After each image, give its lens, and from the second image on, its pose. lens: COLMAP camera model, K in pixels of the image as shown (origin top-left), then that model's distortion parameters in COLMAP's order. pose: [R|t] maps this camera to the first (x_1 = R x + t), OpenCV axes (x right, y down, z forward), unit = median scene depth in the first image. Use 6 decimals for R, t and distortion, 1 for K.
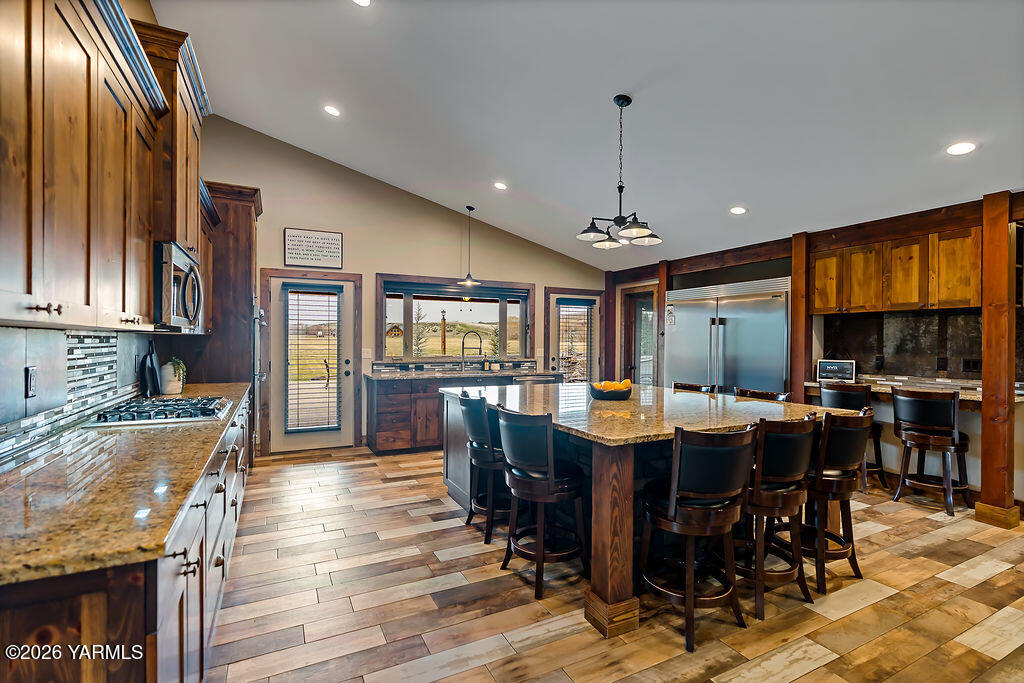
lens RADIAL K [[468.4, 0, 510.7], [0, 468.4, 345.7], [0, 0, 1]] dist [-0.000860, 0.000054]
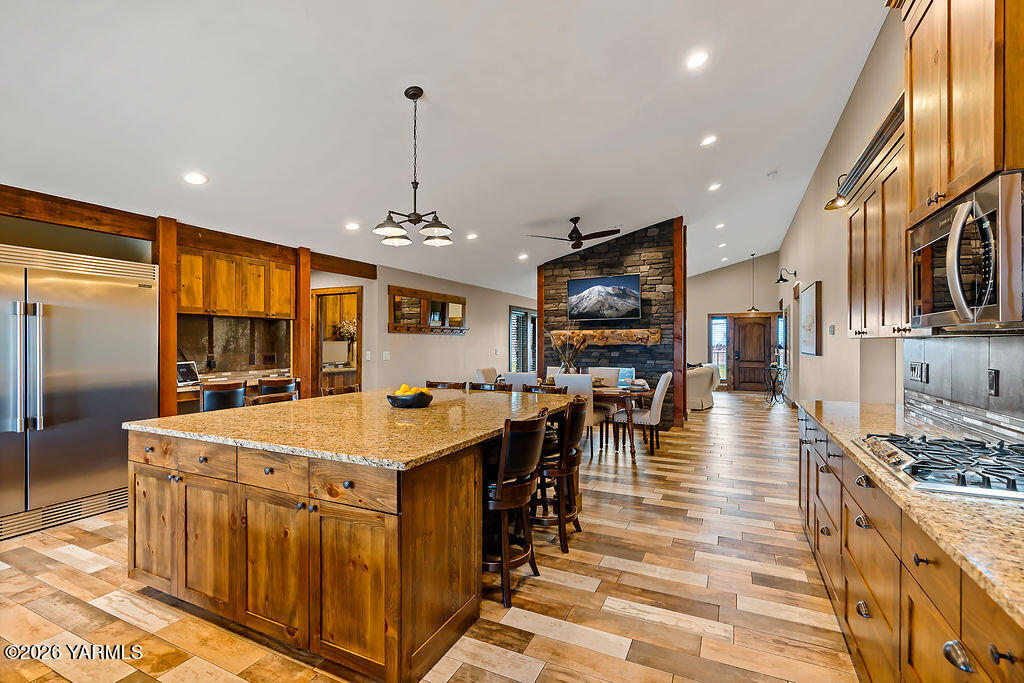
lens RADIAL K [[463.5, 0, 525.4], [0, 463.5, 343.1], [0, 0, 1]] dist [-0.002793, -0.000194]
pose [[-0.625751, -0.006167, 0.779998, -0.404654], [0.003857, 0.999932, 0.011000, -0.012956], [-0.780013, 0.009892, -0.625685, 0.885366]]
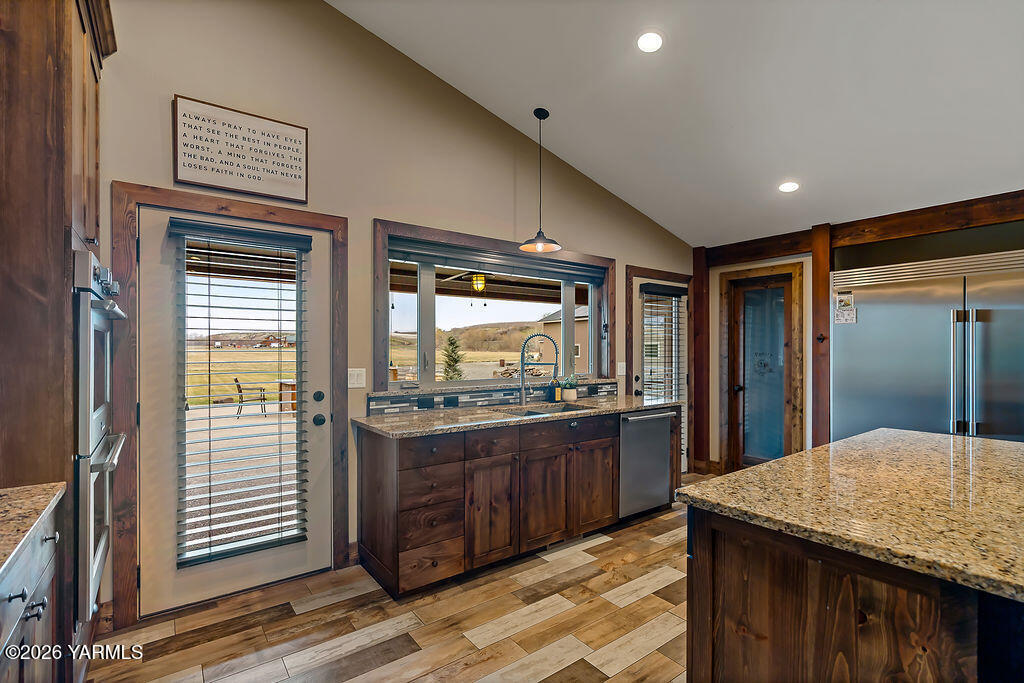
lens RADIAL K [[468.7, 0, 508.3], [0, 468.7, 352.0], [0, 0, 1]] dist [-0.002499, -0.000056]
pose [[0.985614, -0.008037, 0.168818, -0.244824], [0.009223, 0.999938, -0.006242, -0.006599], [-0.168757, 0.007709, 0.985627, 0.505482]]
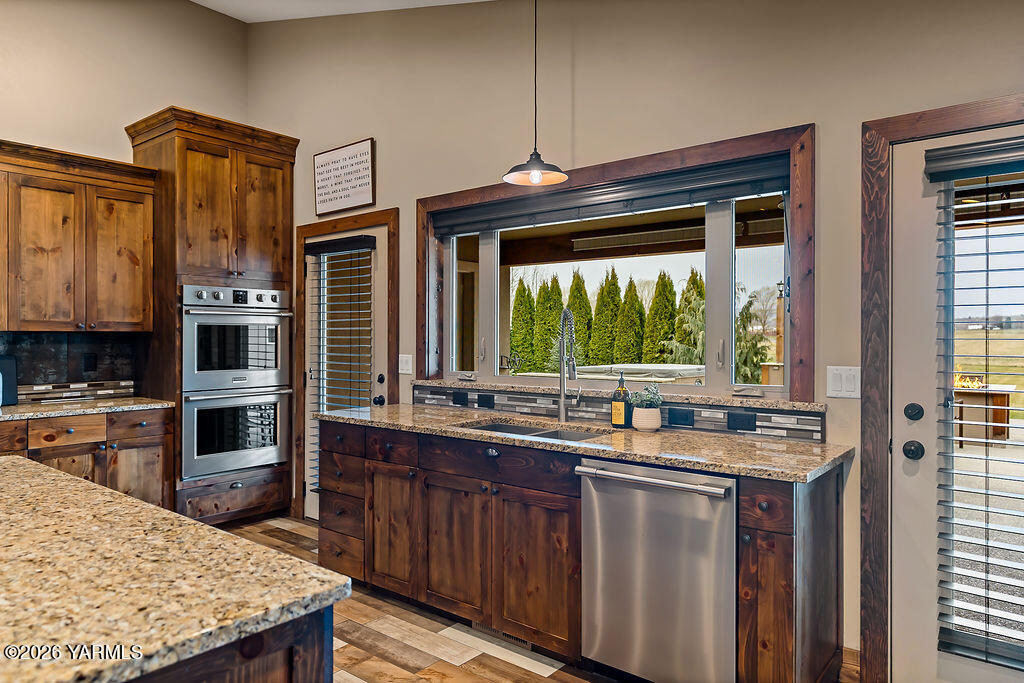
lens RADIAL K [[660.4, 0, 513.5], [0, 660.4, 337.0], [0, 0, 1]] dist [0.000438, -0.002065]
pose [[0.413440, -0.004409, -0.910521, 0.404121], [-0.005546, 0.999958, -0.007360, -0.007855], [0.910515, 0.008093, 0.413398, 0.857047]]
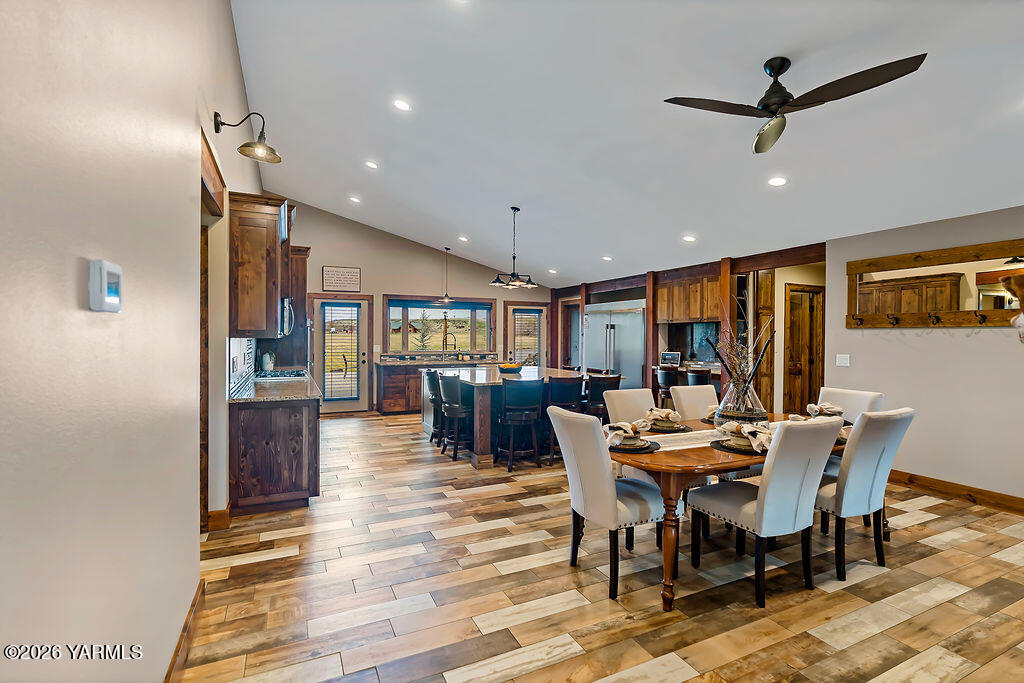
lens RADIAL K [[473.4, 0, 517.1], [0, 473.4, 340.0], [0, 0, 1]] dist [-0.000404, 0.000106]
pose [[0.999888, -0.001201, -0.014921, 0.167898], [0.001155, 0.999995, -0.003072, -0.005236], [0.014925, 0.003055, 0.999884, -0.518024]]
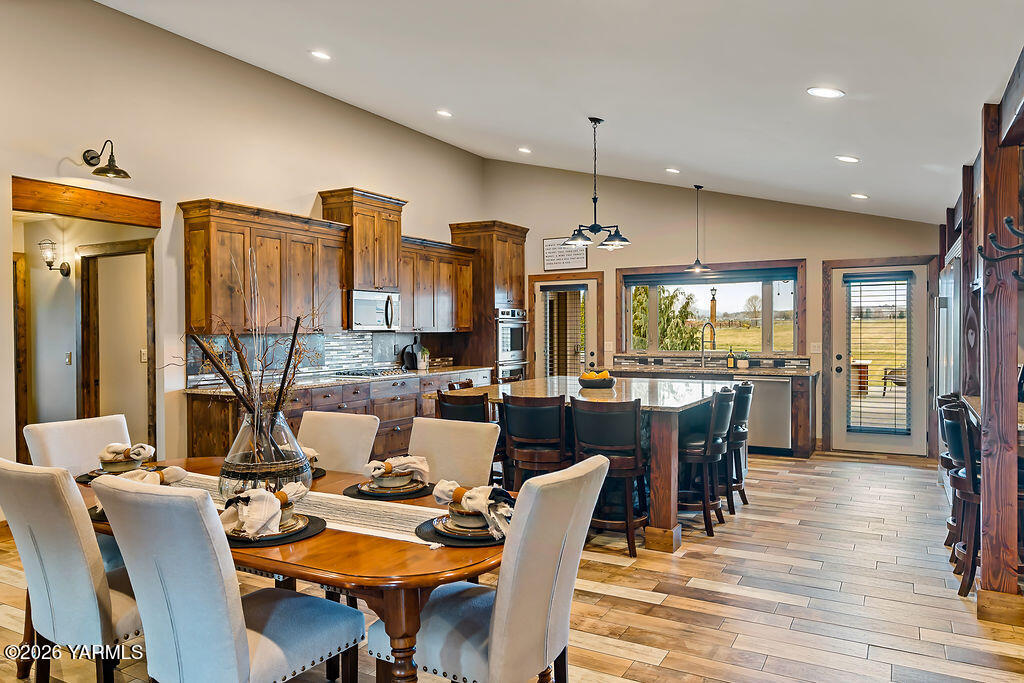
lens RADIAL K [[703.9, 0, 512.0], [0, 703.9, 341.5], [0, 0, 1]] dist [0.001433, -0.000936]
pose [[0.565386, 0.005926, -0.824805, 0.917283], [0.003493, 0.999948, 0.009579, -0.010436], [0.824819, -0.008297, 0.565335, -0.072739]]
